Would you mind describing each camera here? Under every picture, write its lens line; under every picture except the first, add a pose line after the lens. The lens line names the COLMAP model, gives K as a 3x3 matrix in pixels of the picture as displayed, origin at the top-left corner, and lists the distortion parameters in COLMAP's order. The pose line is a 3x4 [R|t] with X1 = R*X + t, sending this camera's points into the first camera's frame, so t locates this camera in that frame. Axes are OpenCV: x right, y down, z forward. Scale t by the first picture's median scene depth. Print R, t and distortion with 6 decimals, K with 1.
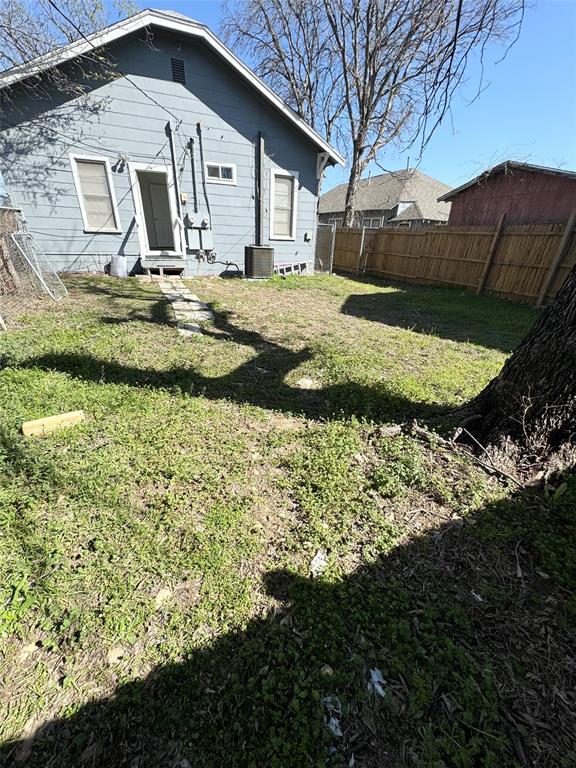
lens RADIAL K [[307.6, 0, 290.6], [0, 307.6, 384.3], [0, 0, 1]] dist [0.001244, 0.000028]
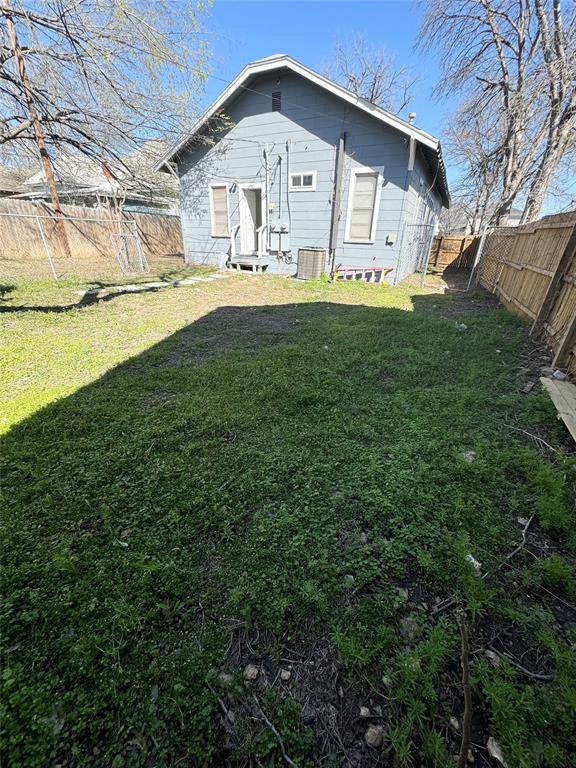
lens RADIAL K [[307.6, 0, 289.8], [0, 307.6, 384.1], [0, 0, 1]] dist [0.001244, 0.000028]
pose [[0.621378, 0.325102, -0.712880, 0.757654], [-0.347859, 0.929734, 0.120787, -0.138071], [0.702056, 0.172927, 0.690806, 0.344698]]
